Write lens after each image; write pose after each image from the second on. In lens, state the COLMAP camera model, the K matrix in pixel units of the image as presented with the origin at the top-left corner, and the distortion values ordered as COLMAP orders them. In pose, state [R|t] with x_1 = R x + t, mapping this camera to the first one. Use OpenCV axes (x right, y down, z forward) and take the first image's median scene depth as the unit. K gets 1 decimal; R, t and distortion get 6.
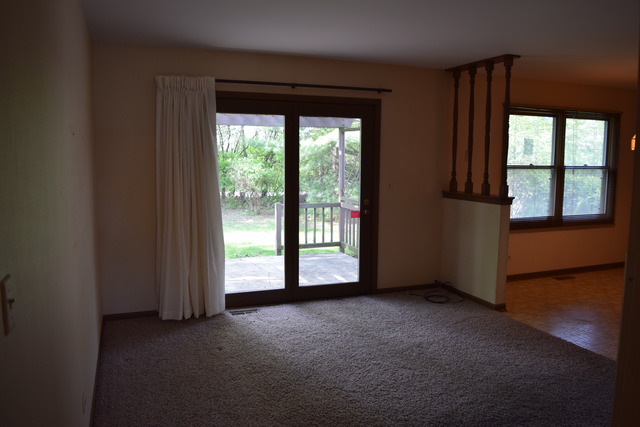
lens RADIAL K [[502.0, 0, 320.0], [0, 502.0, 213.5], [0, 0, 1]] dist [-0.081744, -0.000612]
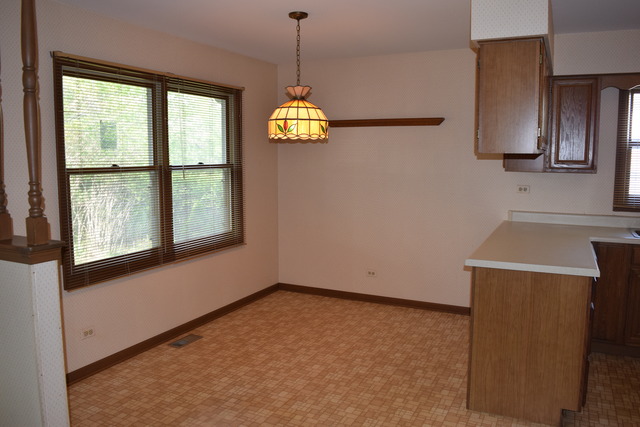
lens RADIAL K [[502.0, 0, 320.0], [0, 502.0, 213.5], [0, 0, 1]] dist [-0.081744, -0.000612]
pose [[0.738504, -0.082299, 0.669208, 0.201355], [0.080462, 0.996187, 0.033718, -0.040748], [-0.669431, 0.028944, 0.742310, 0.387455]]
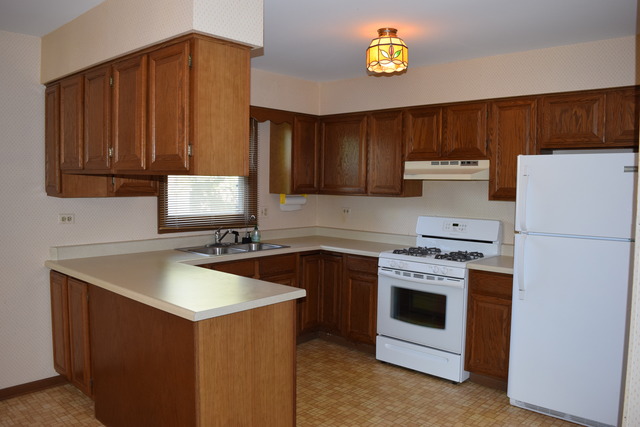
lens RADIAL K [[502.0, 0, 320.0], [0, 502.0, 213.5], [0, 0, 1]] dist [-0.081744, -0.000612]
pose [[-0.430434, -0.069010, 0.899980, 0.269486], [0.091938, 0.988535, 0.119772, -0.085881], [-0.897928, 0.134297, -0.419154, 0.783619]]
